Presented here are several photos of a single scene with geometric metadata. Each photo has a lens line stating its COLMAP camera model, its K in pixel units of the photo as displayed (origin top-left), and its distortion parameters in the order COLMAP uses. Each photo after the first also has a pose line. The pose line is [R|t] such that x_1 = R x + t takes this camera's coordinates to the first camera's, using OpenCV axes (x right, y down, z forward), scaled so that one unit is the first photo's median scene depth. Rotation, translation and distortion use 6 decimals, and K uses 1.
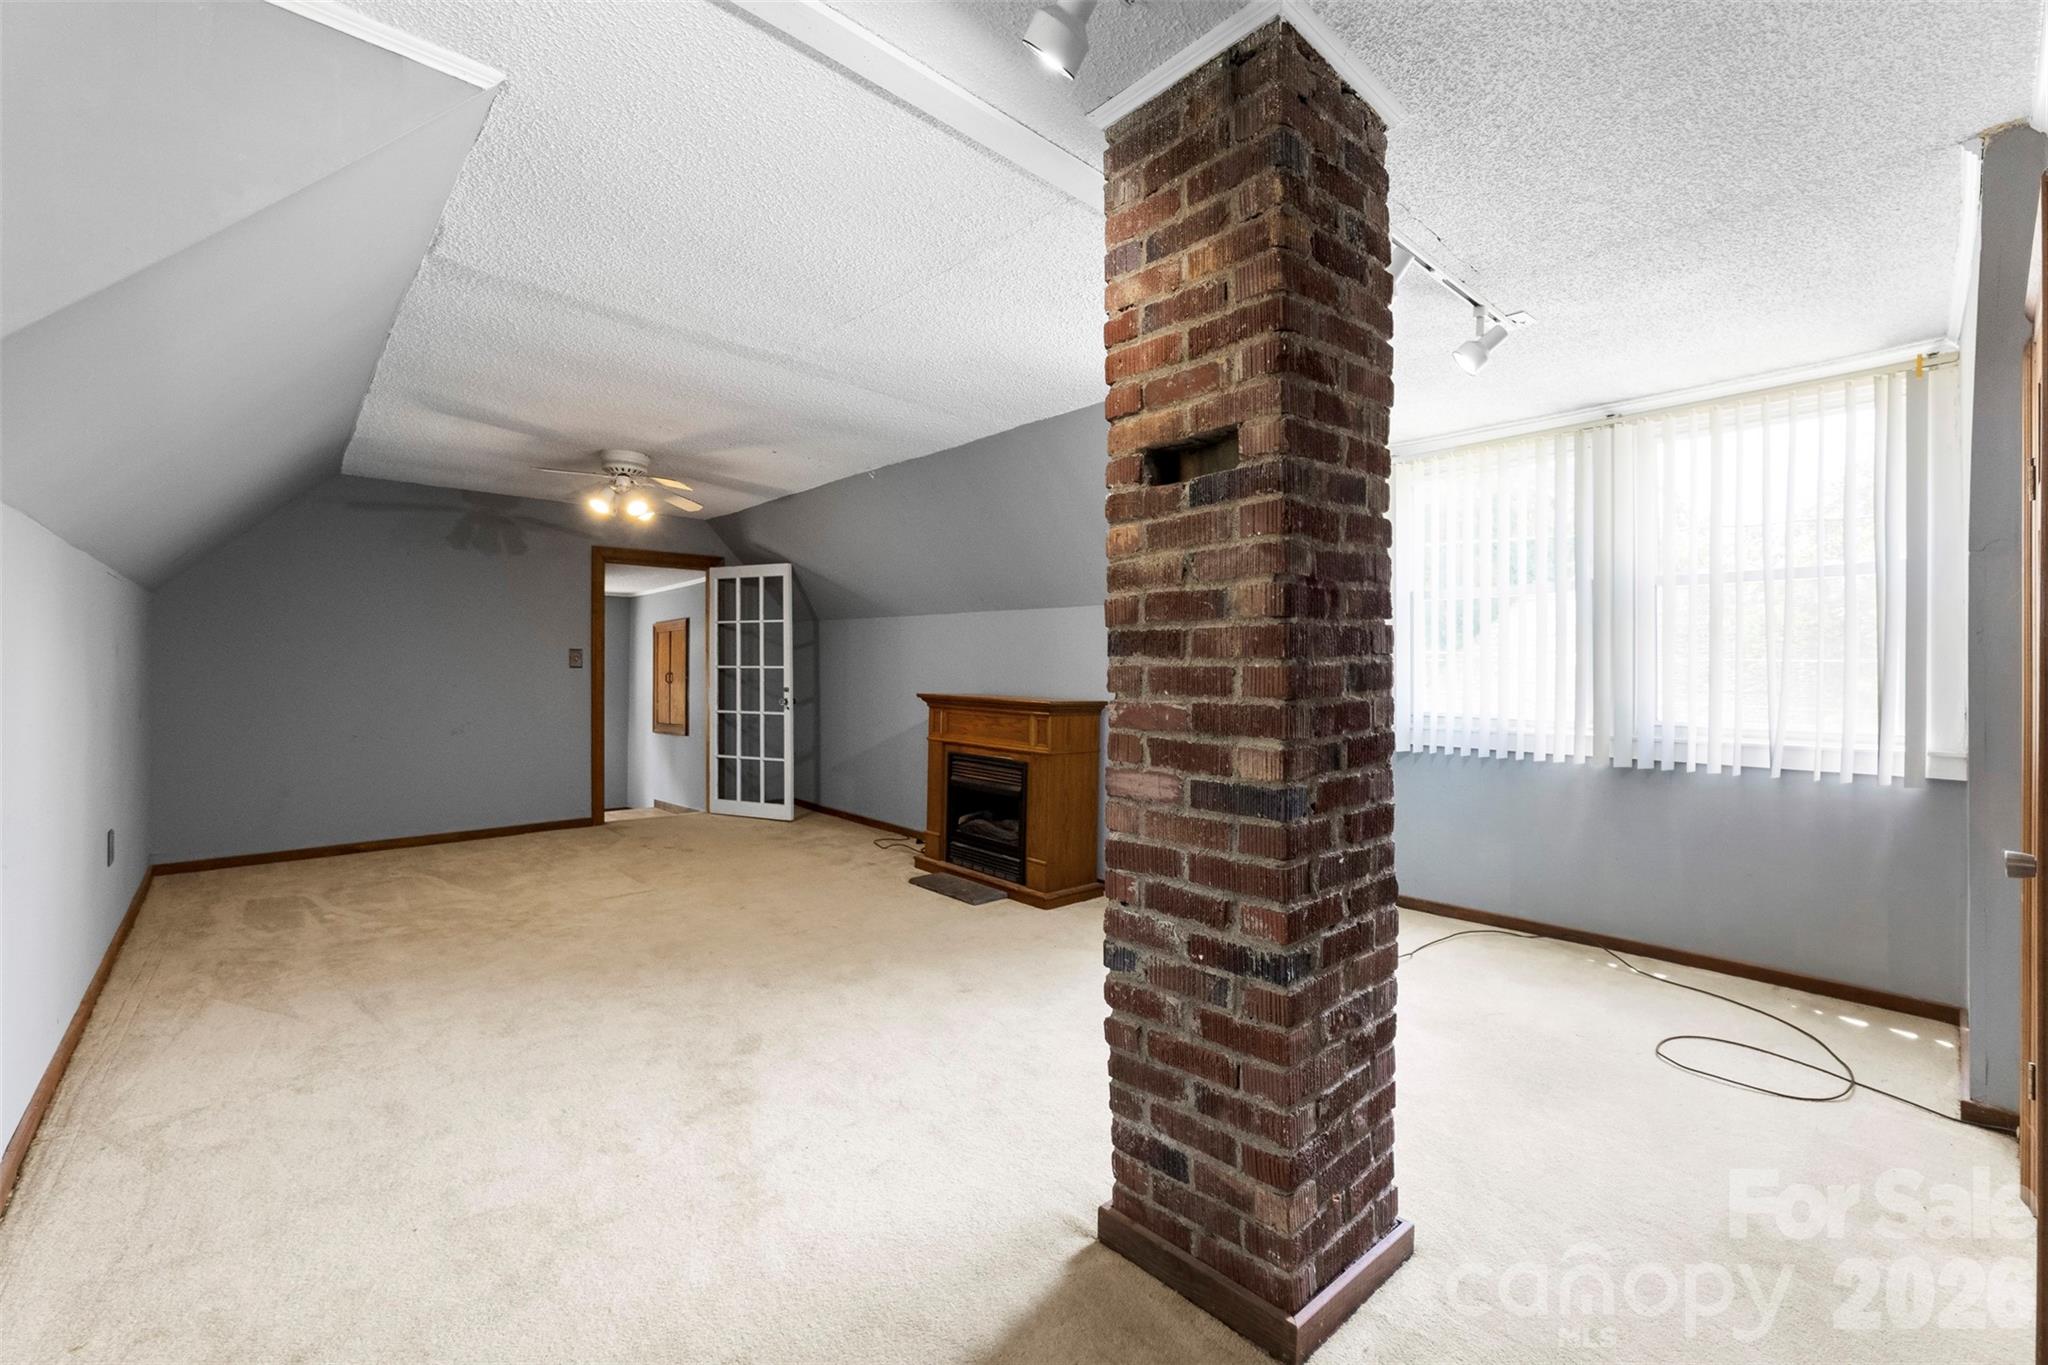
lens RADIAL K [[845.7, 0, 1013.6], [0, 845.7, 669.2], [0, 0, 1]] dist [0.001042, 0.000194]
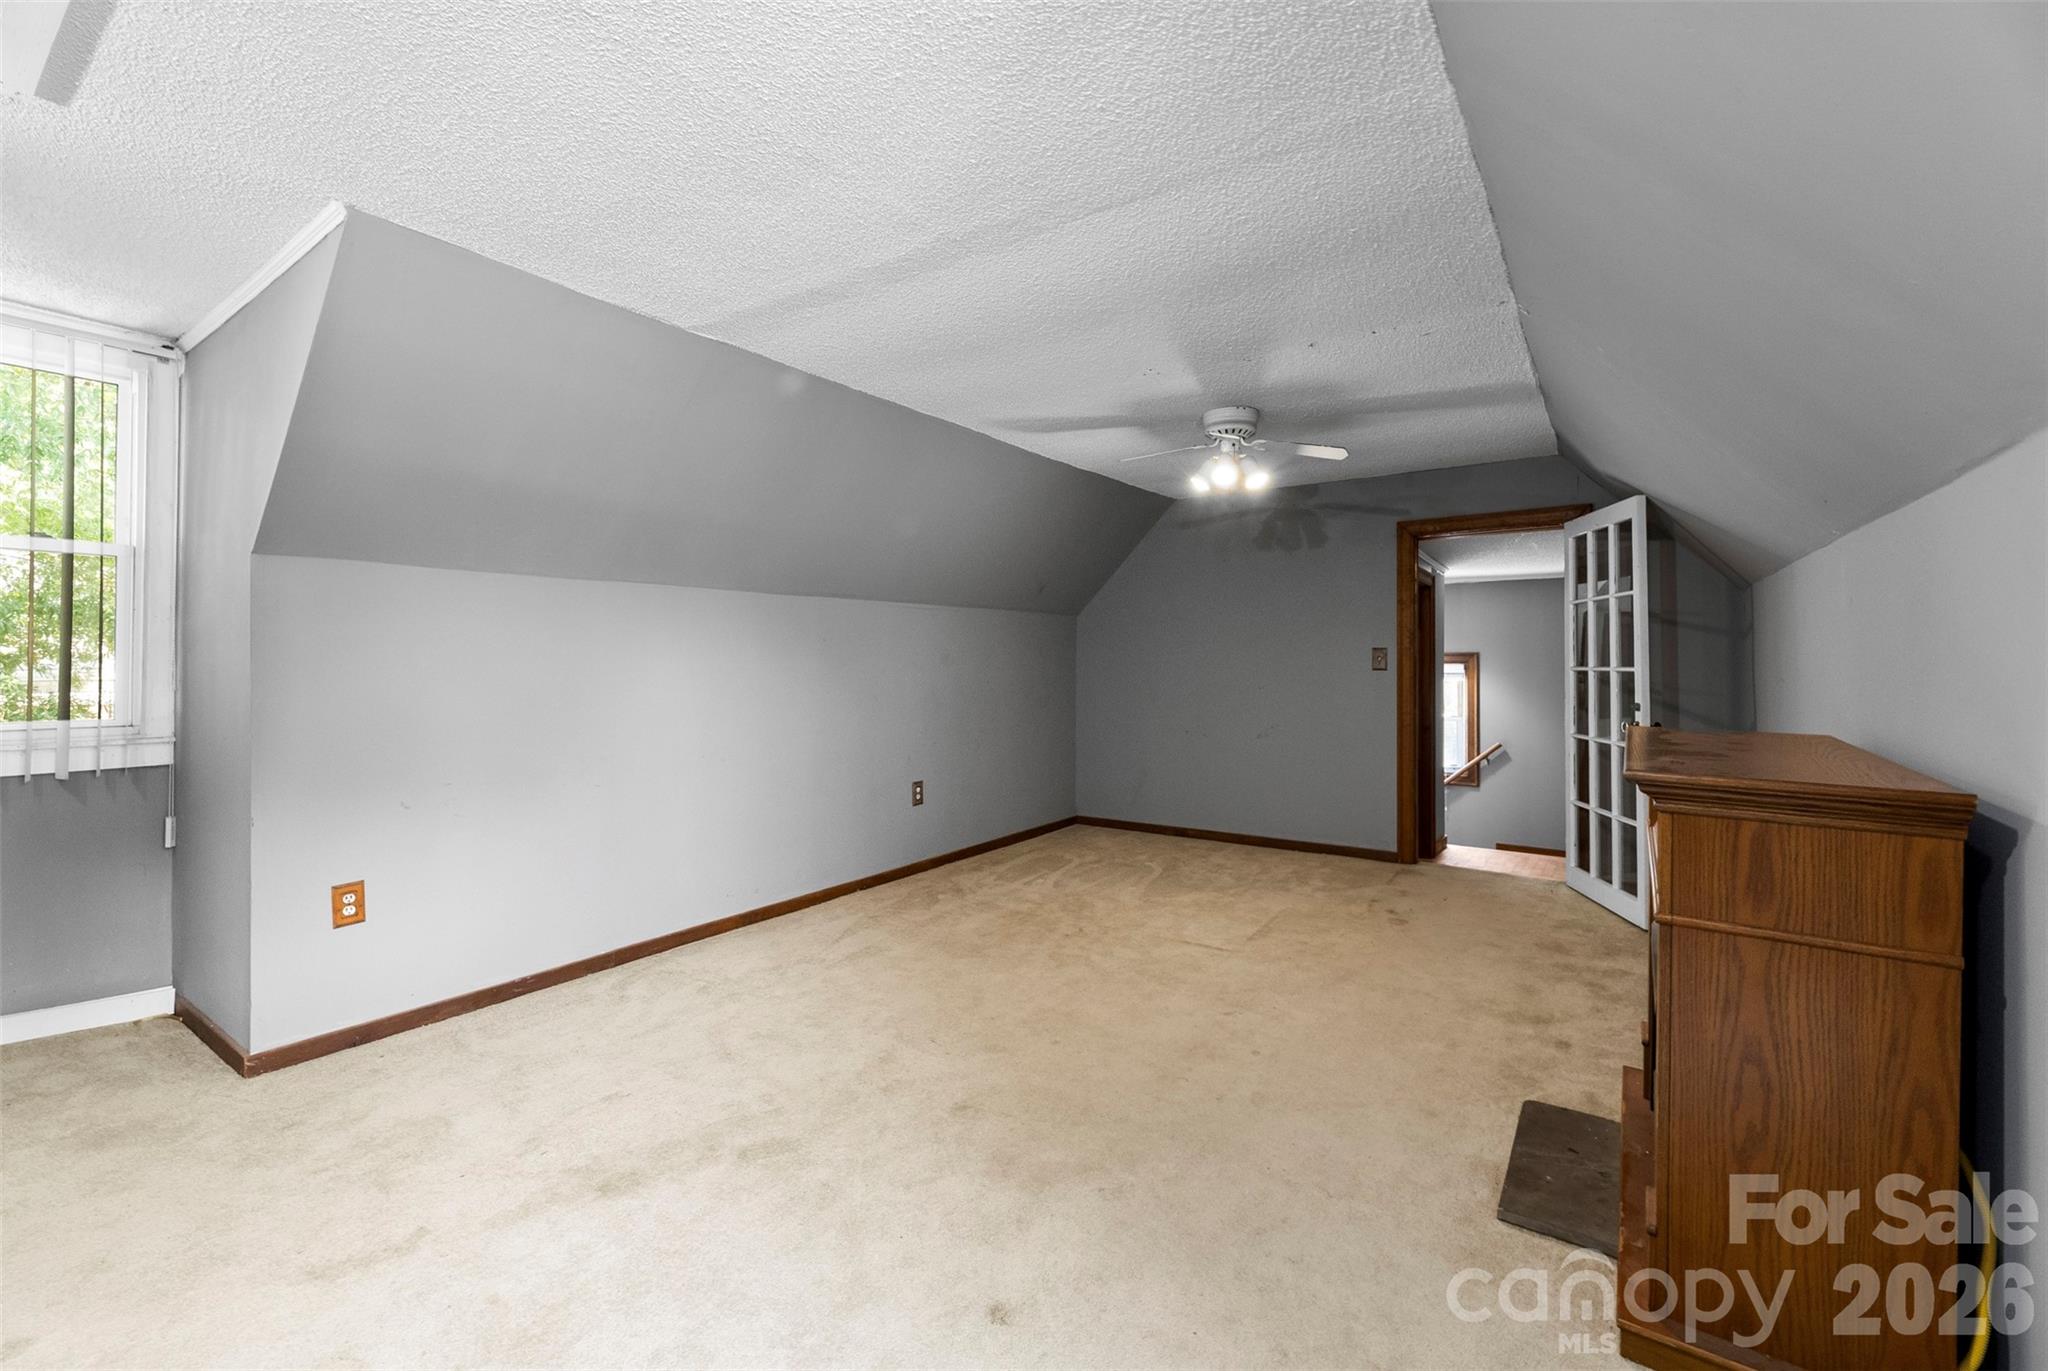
lens RADIAL K [[845.7, 0, 1013.6], [0, 845.7, 672.2], [0, 0, 1]] dist [0.001042, 0.000194]
pose [[0.220237, 0.003797, -0.975439, 0.391579], [0.001679, 0.999989, 0.004271, -0.007021], [0.975445, -0.002578, 0.220229, 0.801939]]
